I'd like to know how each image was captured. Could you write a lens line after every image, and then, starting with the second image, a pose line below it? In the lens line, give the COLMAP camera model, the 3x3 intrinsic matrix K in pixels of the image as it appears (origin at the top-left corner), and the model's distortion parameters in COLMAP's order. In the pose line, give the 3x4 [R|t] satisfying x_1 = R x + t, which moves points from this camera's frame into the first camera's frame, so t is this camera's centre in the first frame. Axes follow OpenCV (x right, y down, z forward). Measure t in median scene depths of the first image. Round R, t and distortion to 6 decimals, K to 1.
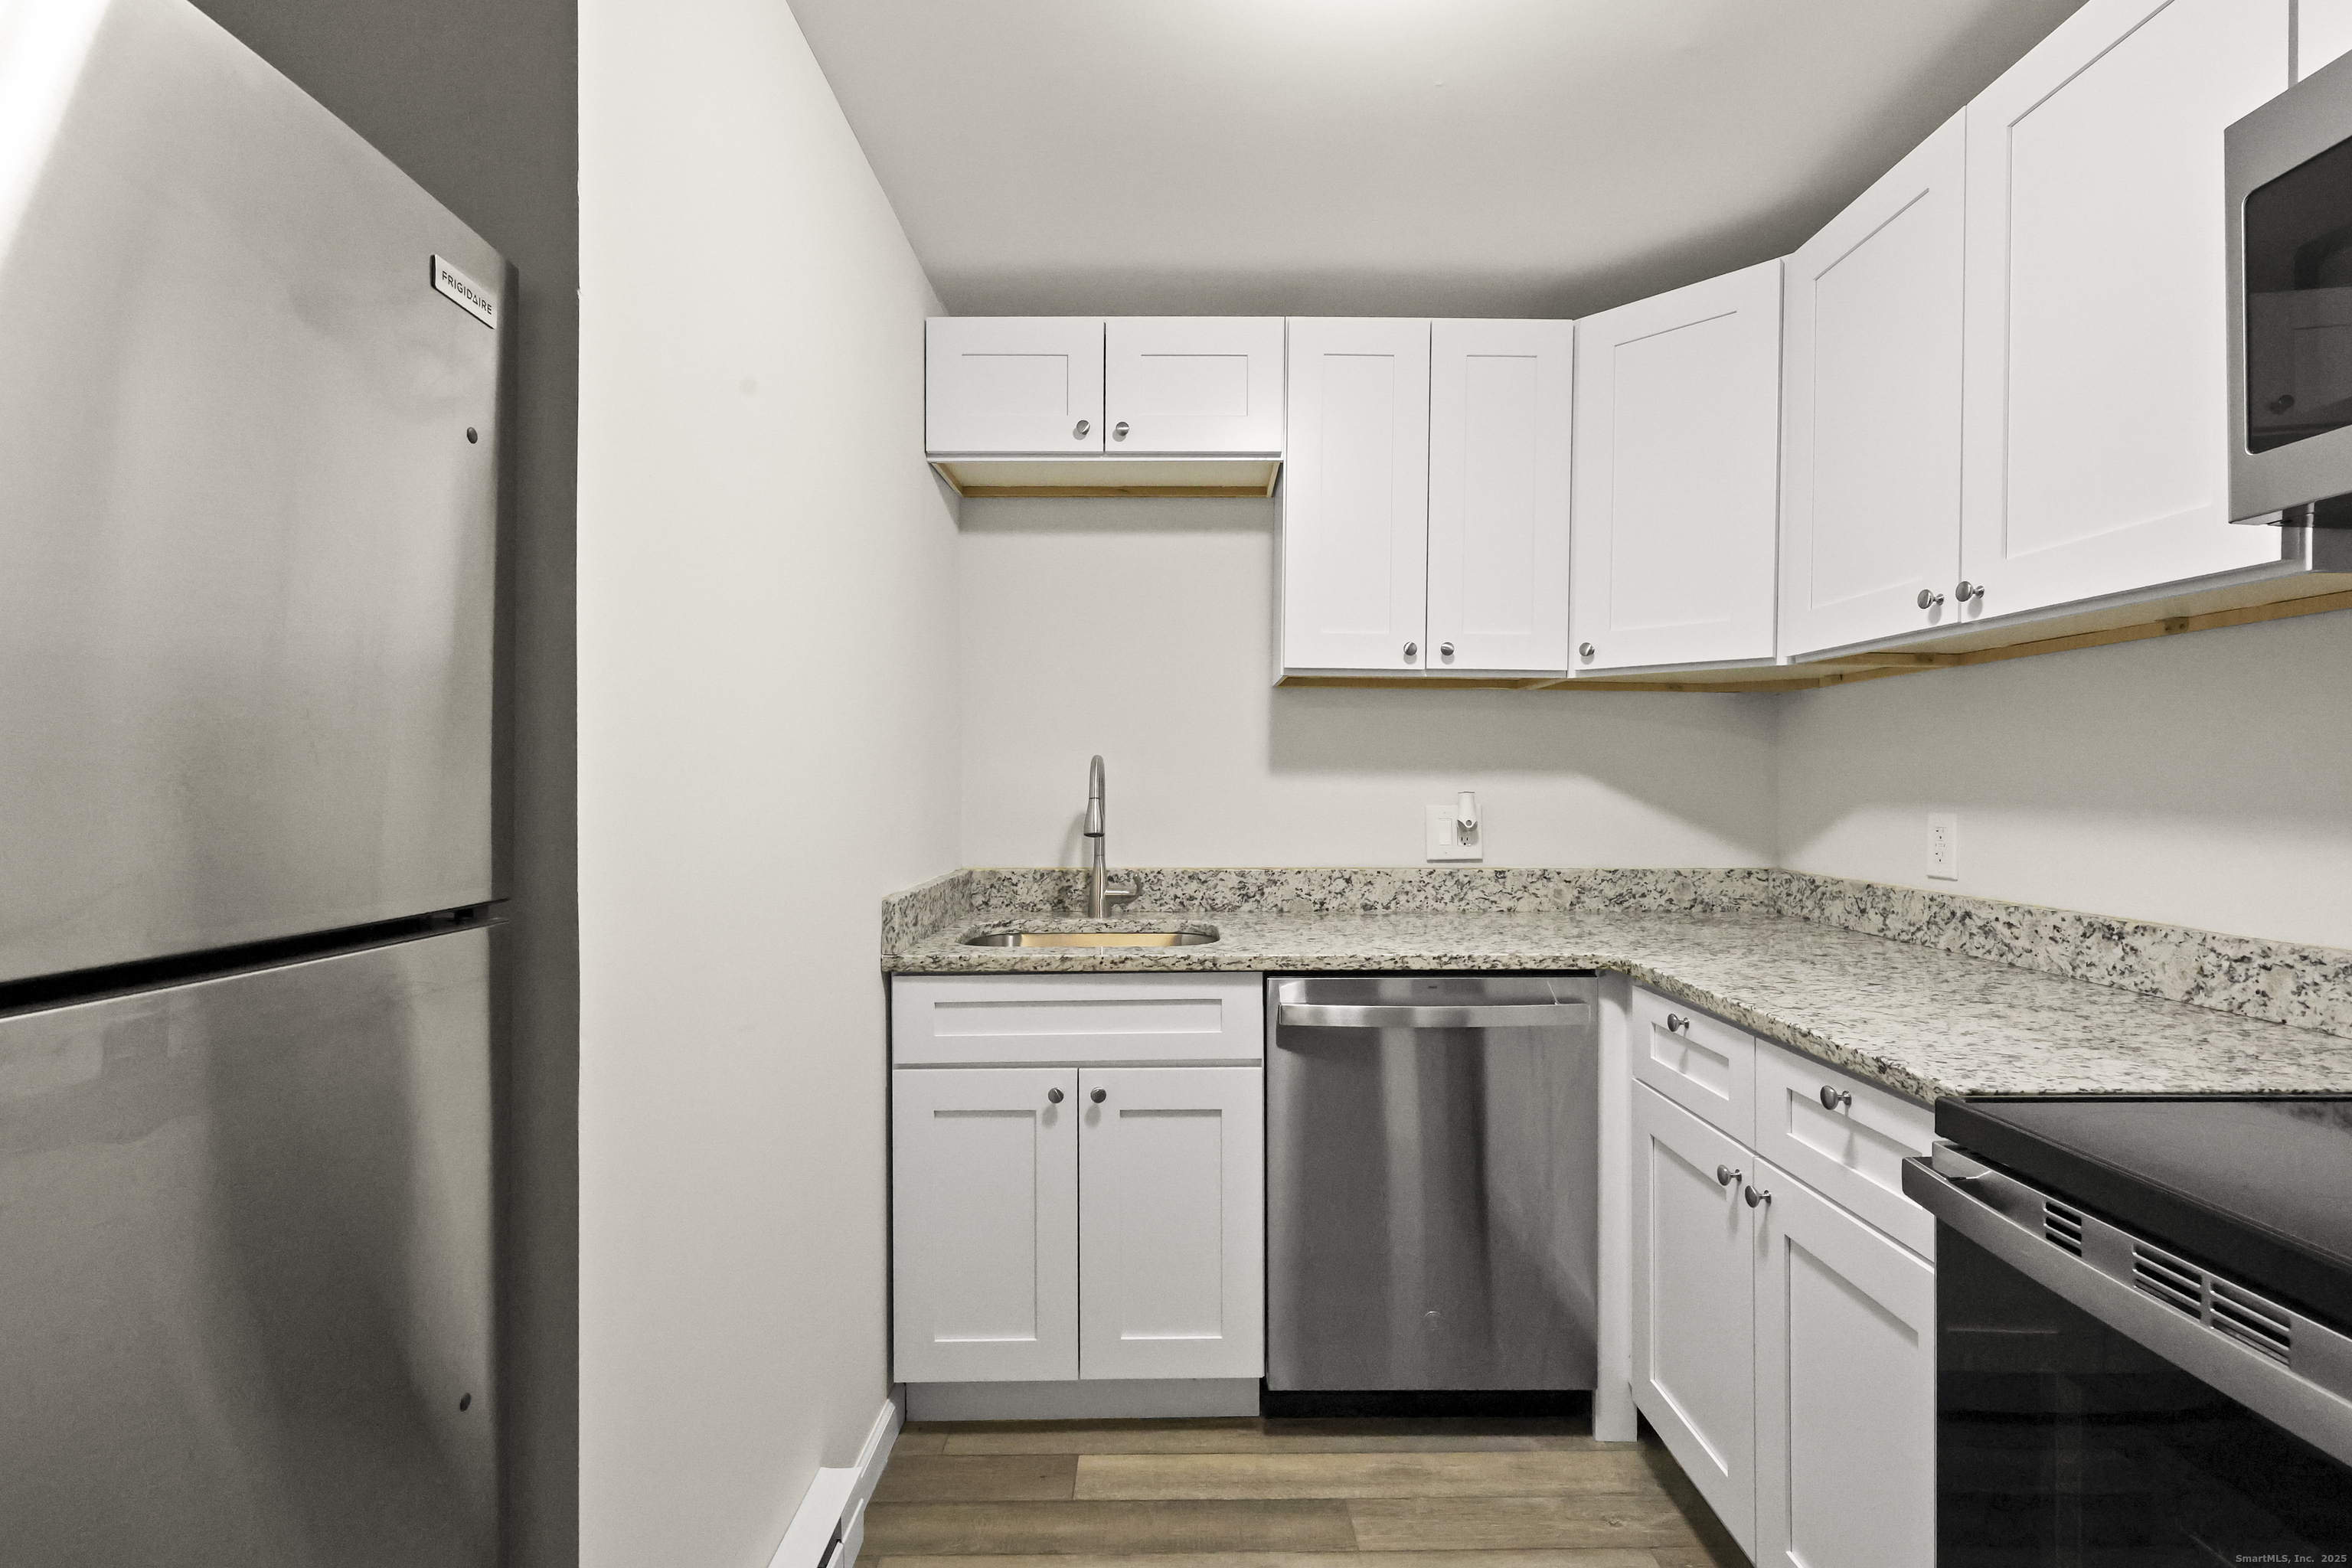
lens RADIAL K [[1084.0, 0, 1168.8], [0, 1084.0, 787.7], [0, 0, 1]] dist [0.002375, 0.000689]
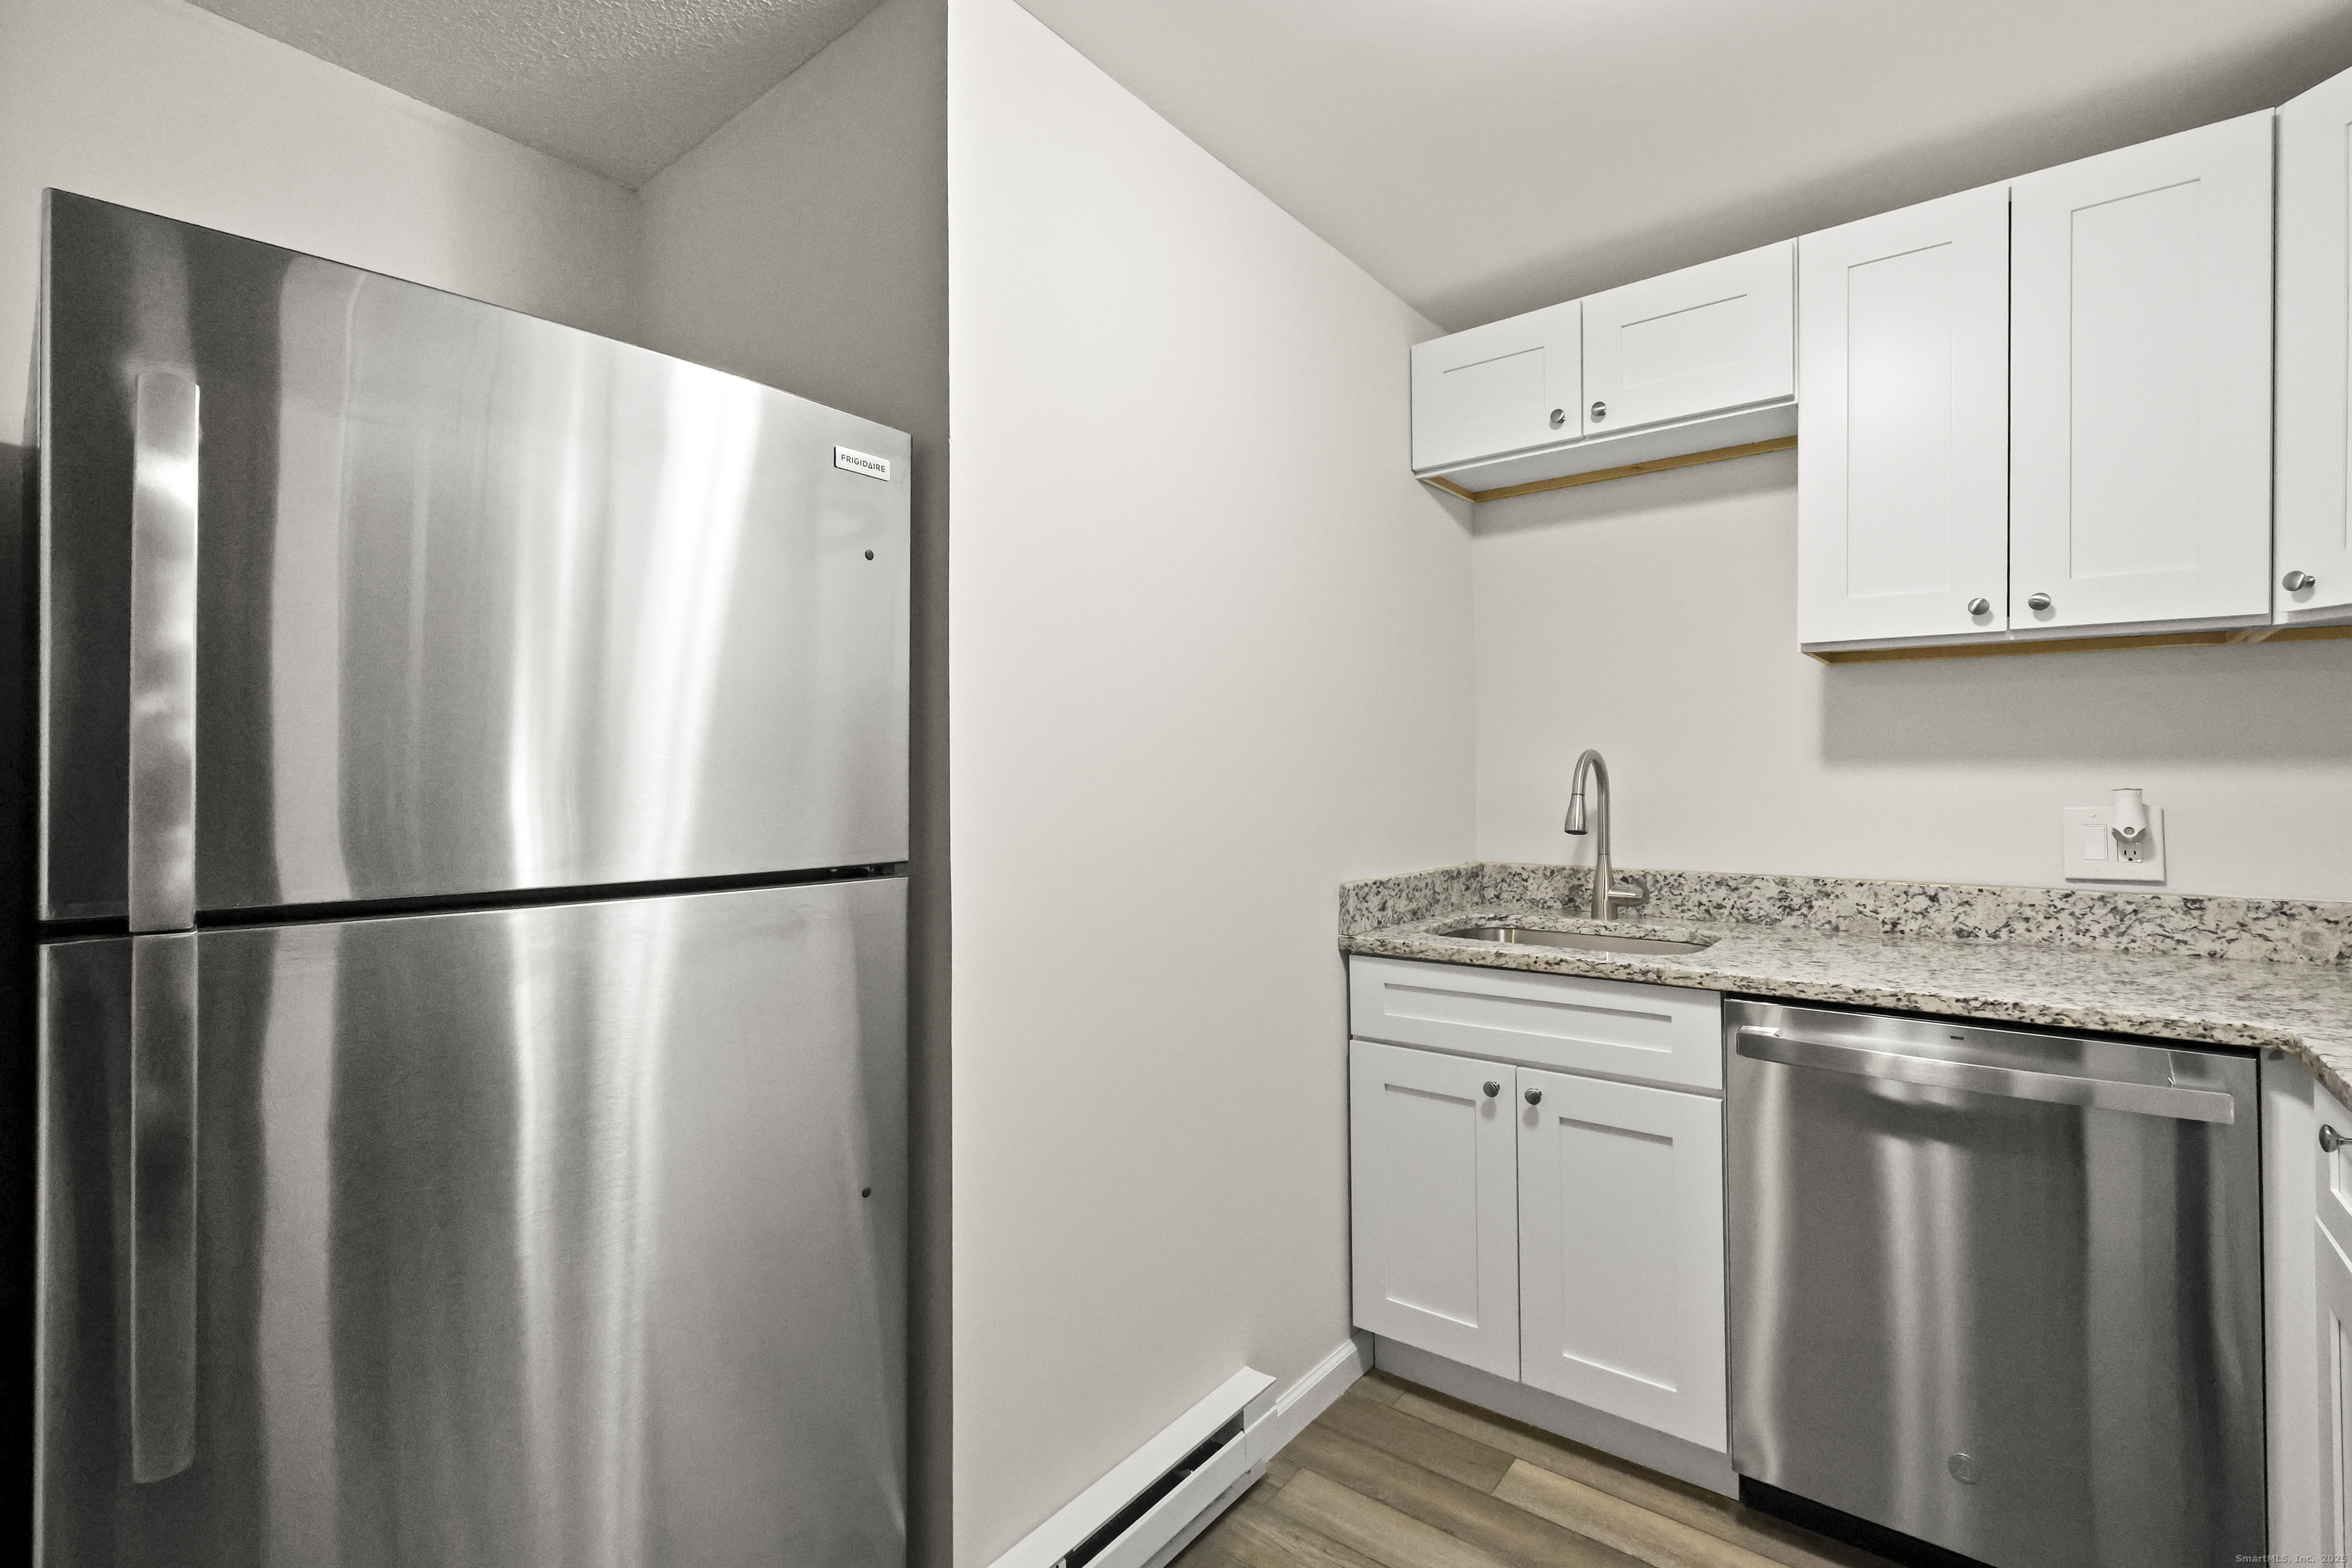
lens RADIAL K [[1044.6, 0, 1168.9], [0, 1044.6, 769.7], [0, 0, 1]] dist [0.000570, 0.000827]
pose [[0.786276, -0.008850, -0.617811, 0.256386], [0.001691, 0.999924, -0.012172, -0.001927], [0.617872, 0.008526, 0.786232, 0.047528]]
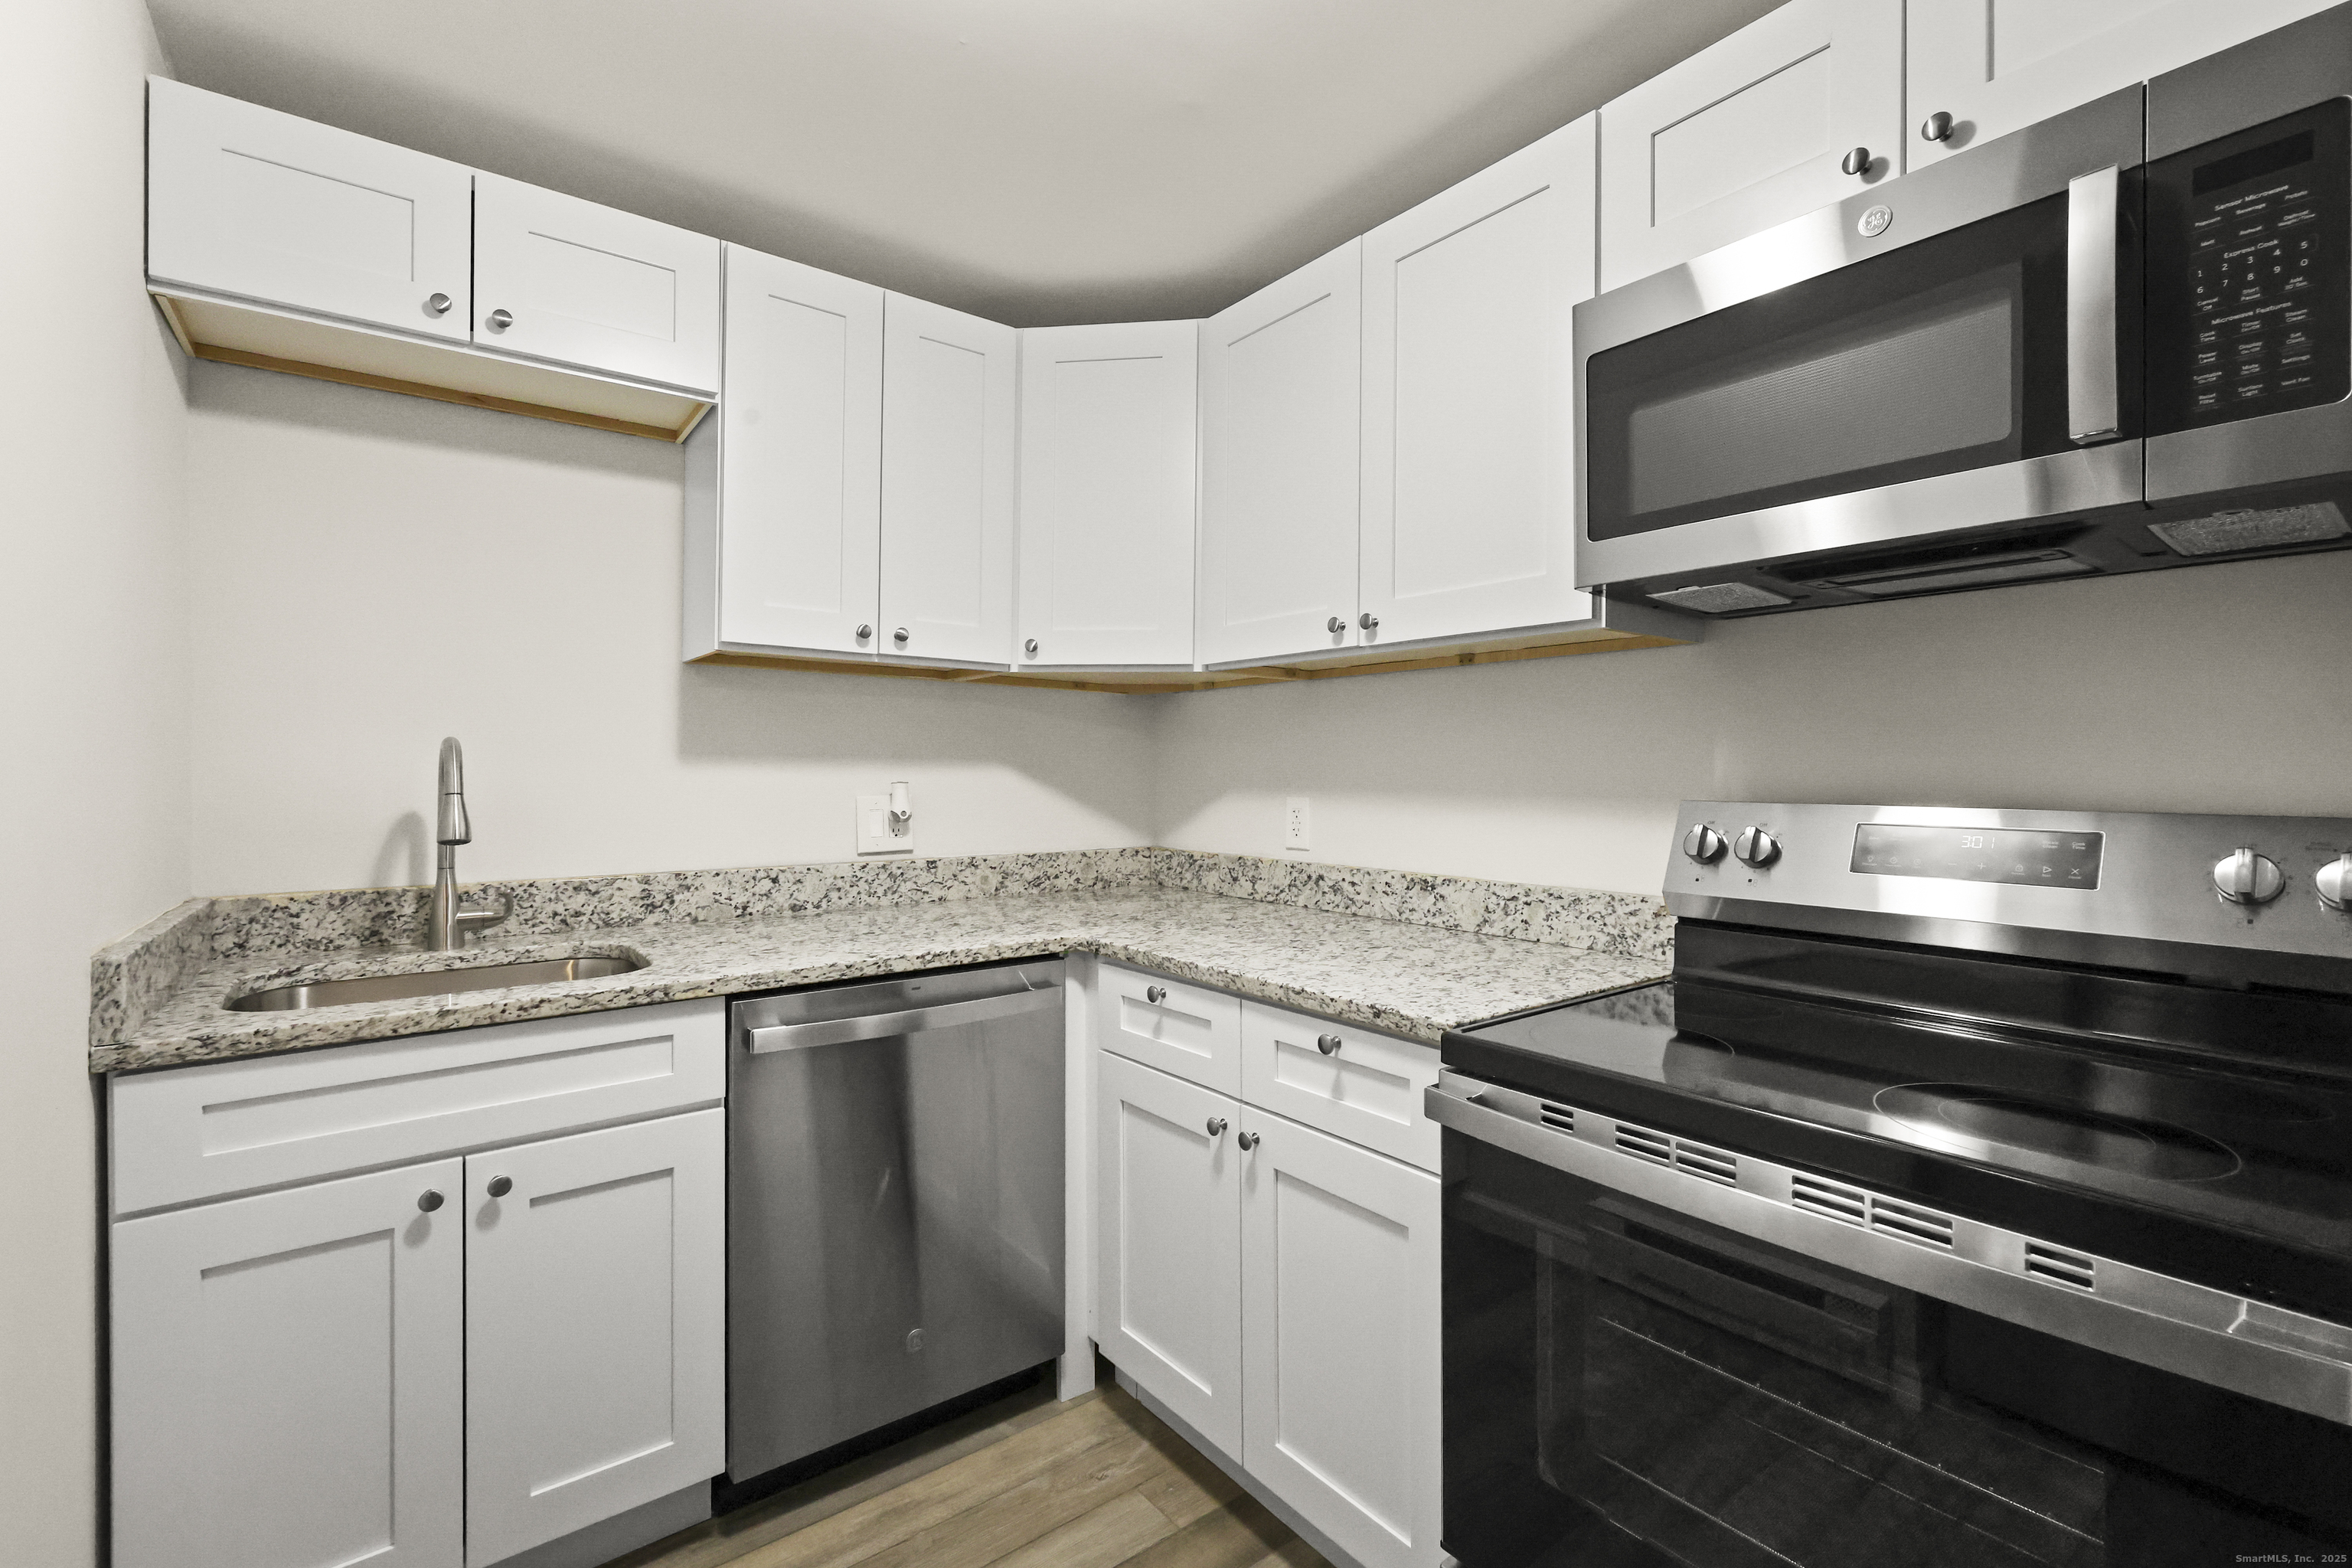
lens RADIAL K [[1044.6, 0, 1168.9], [0, 1044.6, 769.7], [0, 0, 1]] dist [0.000570, 0.000827]
pose [[0.795683, 0.000682, 0.605713, -0.131672], [0.002261, 0.999989, -0.004096, -0.003609], [-0.605709, 0.004629, 0.795672, 0.130588]]
